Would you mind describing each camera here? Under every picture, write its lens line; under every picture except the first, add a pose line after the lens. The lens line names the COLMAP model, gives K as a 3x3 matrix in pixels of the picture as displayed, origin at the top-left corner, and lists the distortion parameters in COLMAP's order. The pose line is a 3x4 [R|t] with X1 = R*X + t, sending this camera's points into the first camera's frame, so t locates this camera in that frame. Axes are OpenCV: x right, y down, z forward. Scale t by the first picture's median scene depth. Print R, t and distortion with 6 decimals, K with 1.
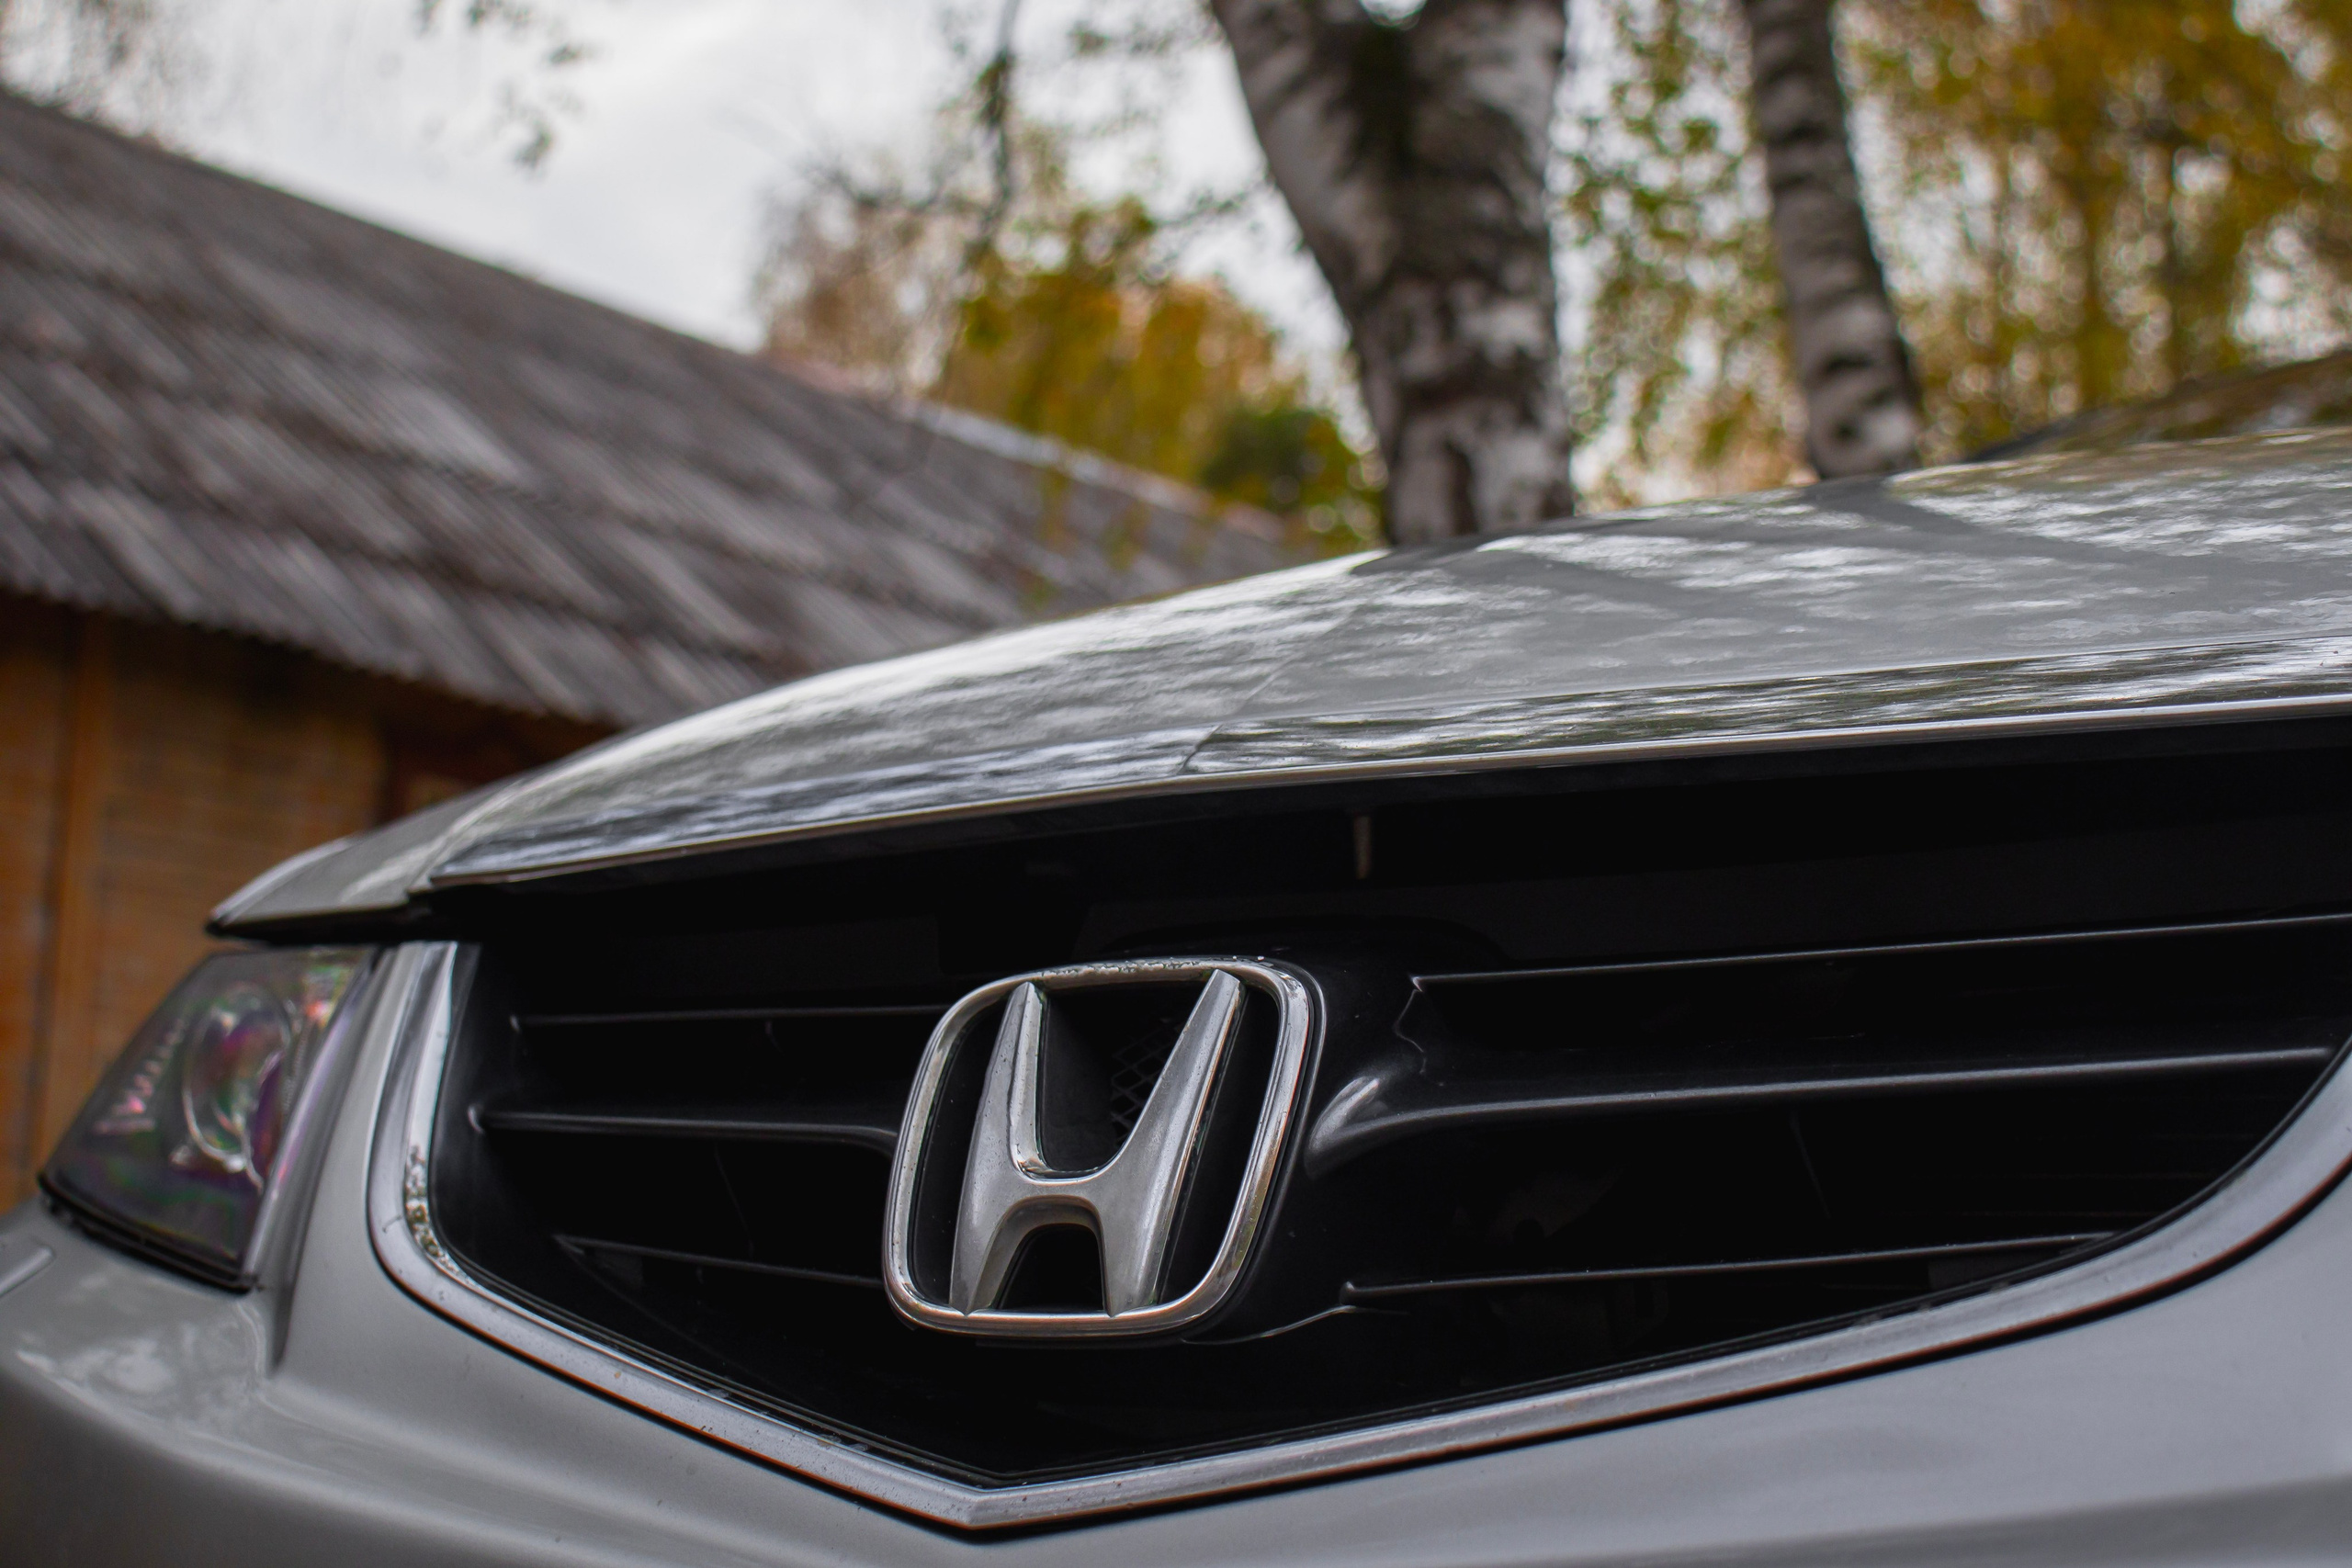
lens RADIAL K [[3482.2, 0, 1176.5], [0, 3482.2, 790.1], [0, 0, 1]] dist [0.119082, 0.000000]
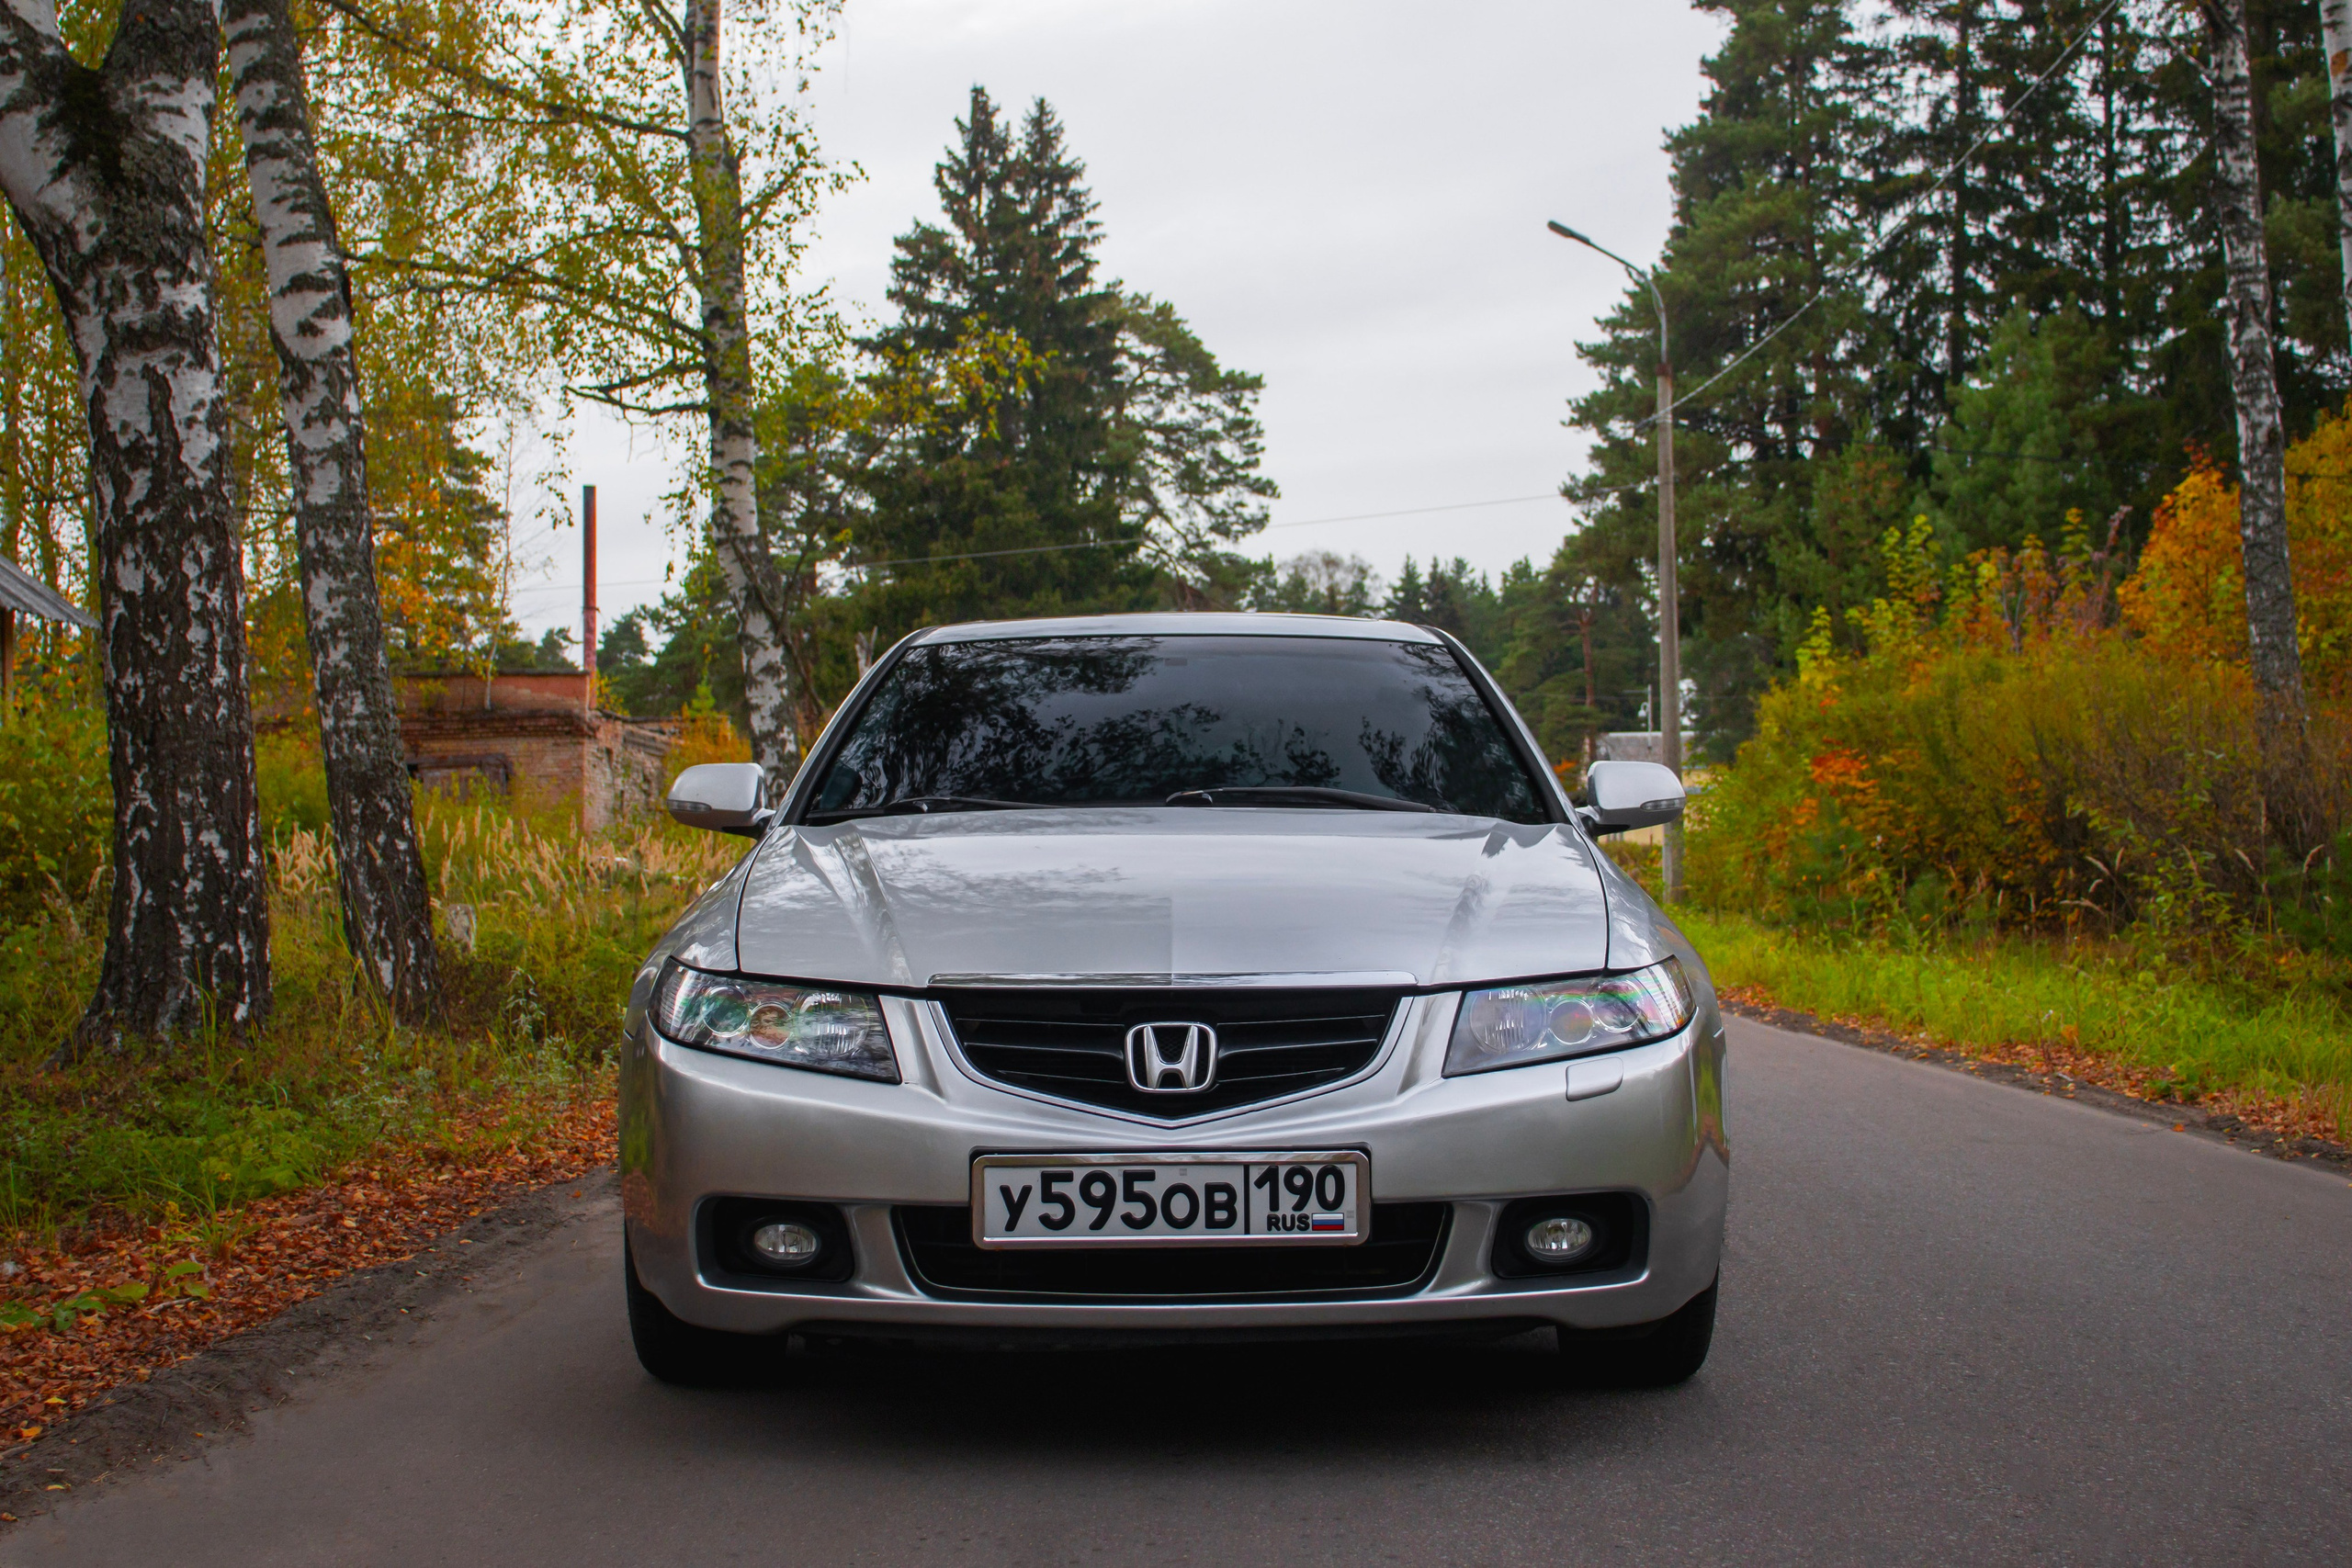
lens RADIAL K [[2838.0, 0, 1186.8], [0, 2838.0, 782.1], [0, 0, 1]] dist [0.012633, 0.000000]
pose [[0.802283, -0.010689, 0.596849, -0.232770], [-0.071914, 0.990827, 0.114412, -0.073685], [-0.592597, -0.134712, 0.794155, -0.220786]]
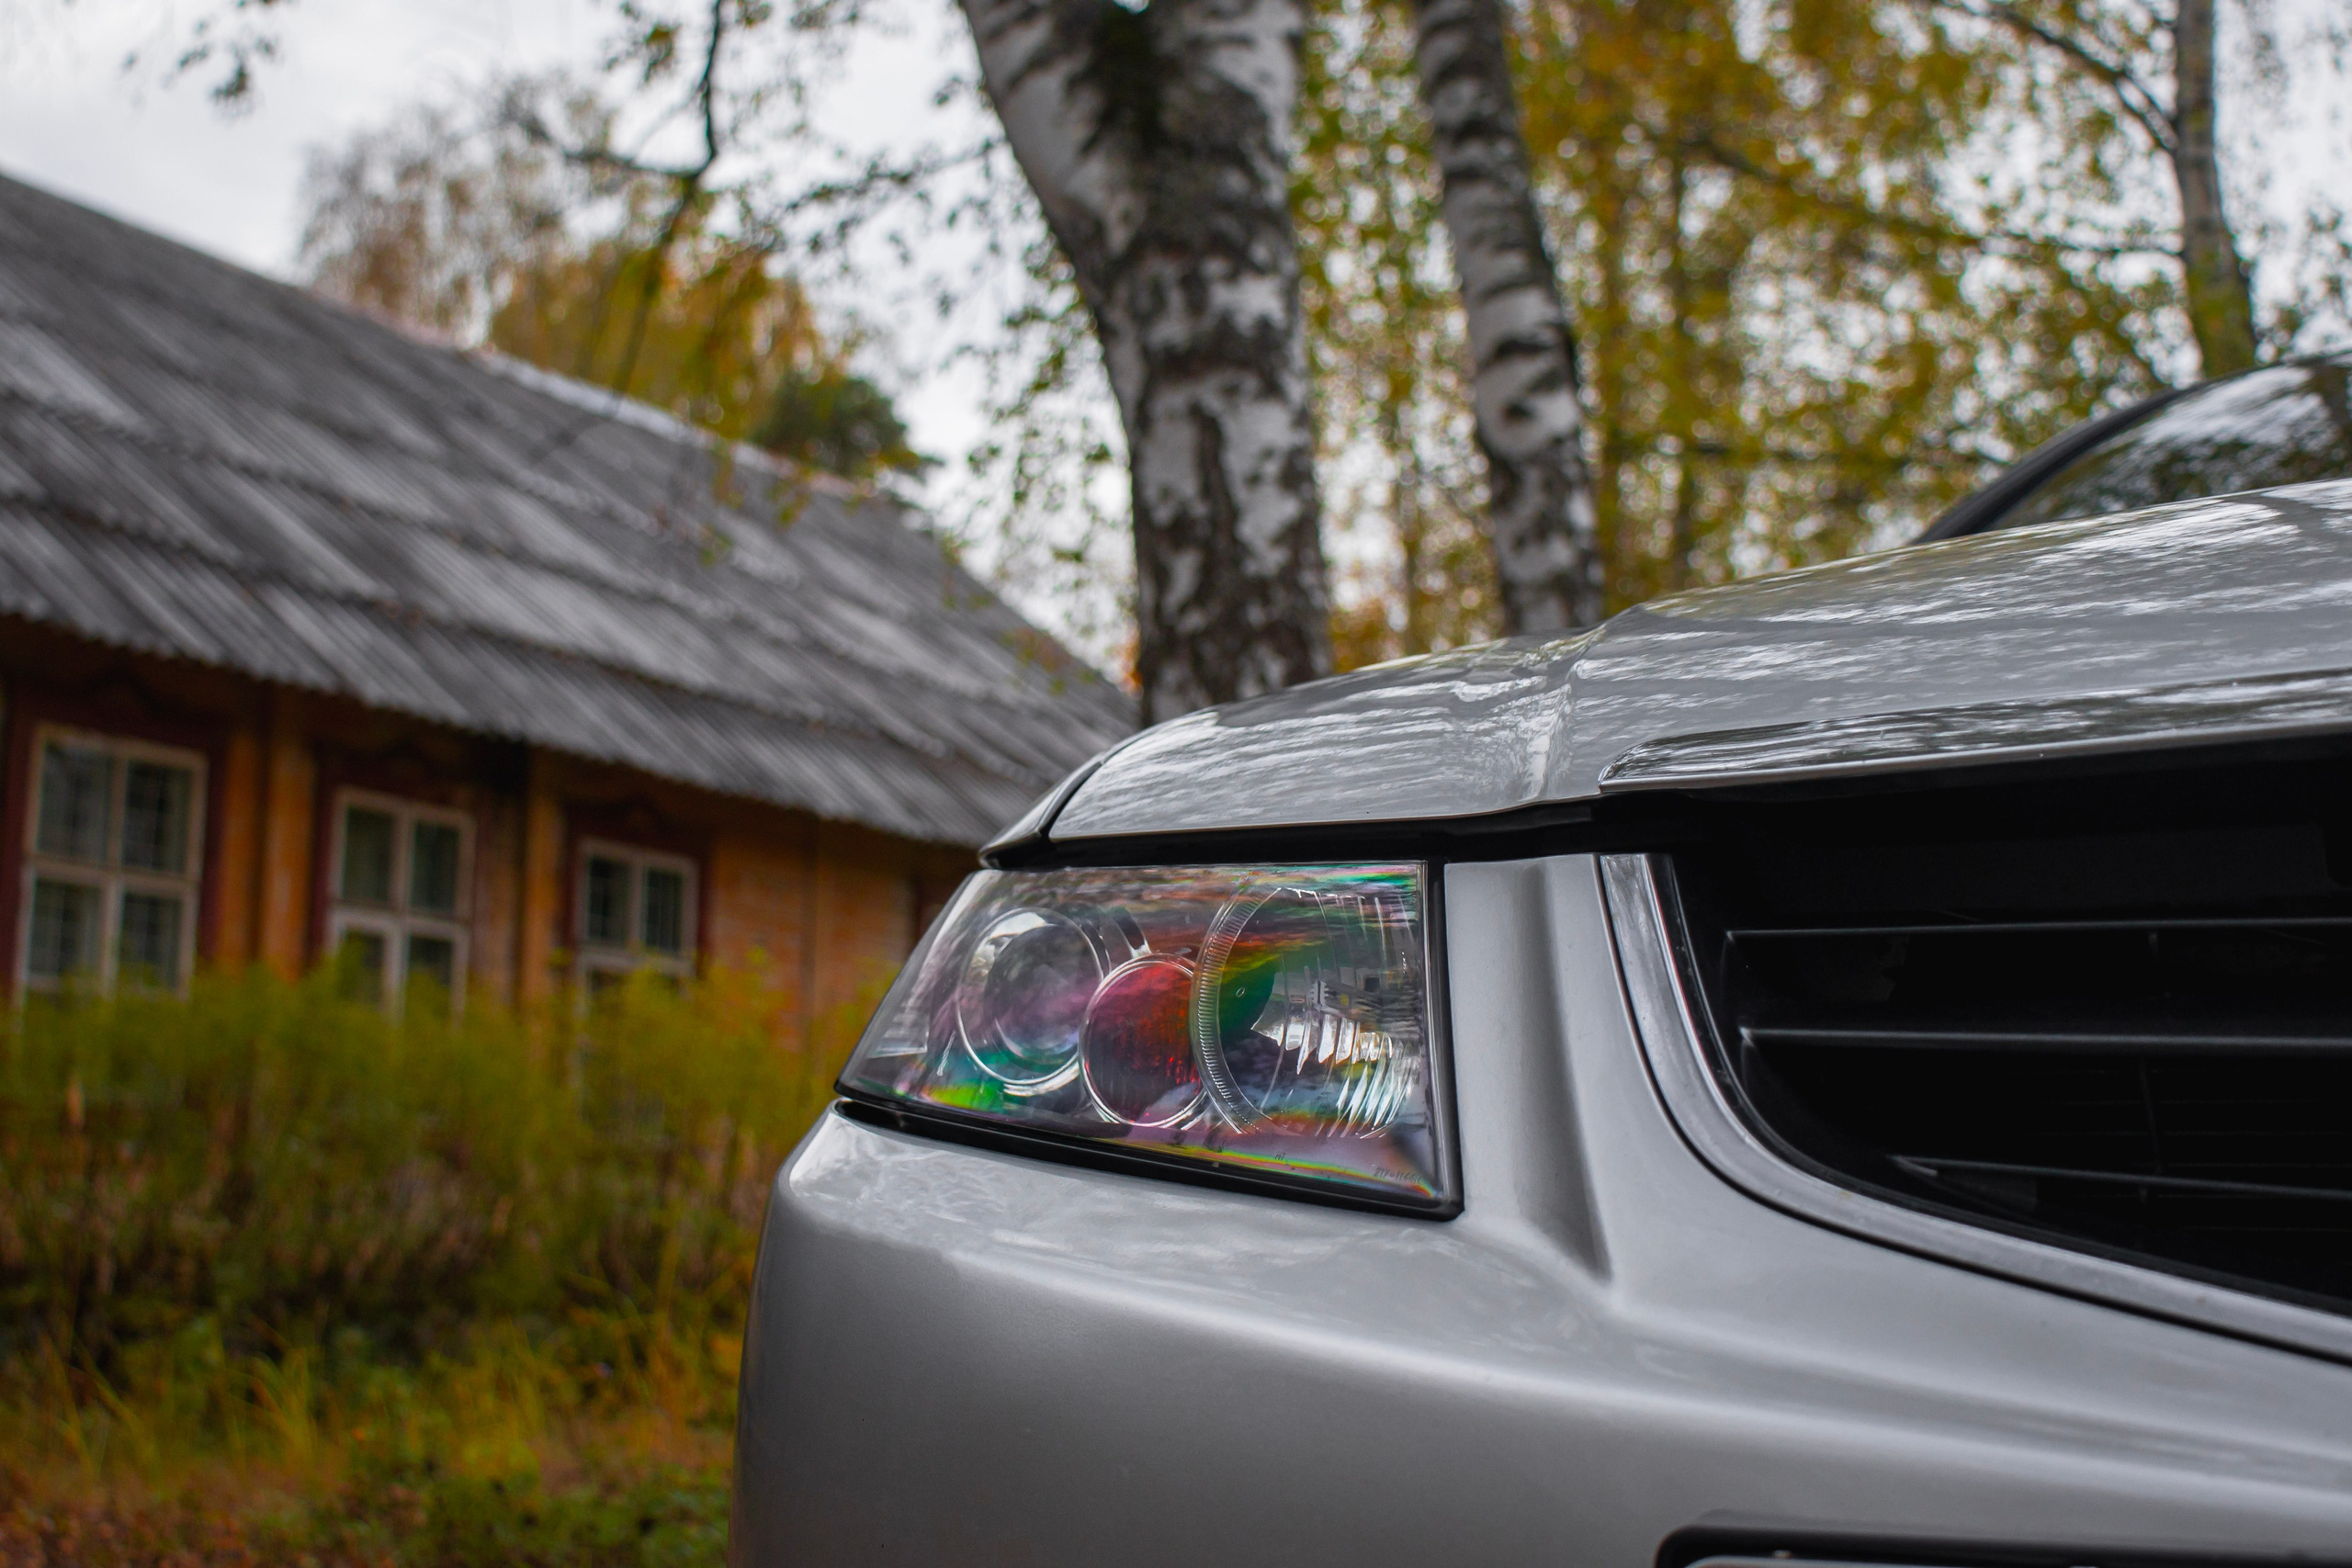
lens RADIAL K [[3326.2, 0, 1175.8], [0, 3326.2, 767.0], [0, 0, 1]] dist [0.132814, 0.000000]
pose [[0.989834, 0.010528, 0.141835, -0.051944], [-0.011273, 0.999927, 0.004448, 0.002038], [-0.141778, -0.006001, 0.989880, 0.012840]]
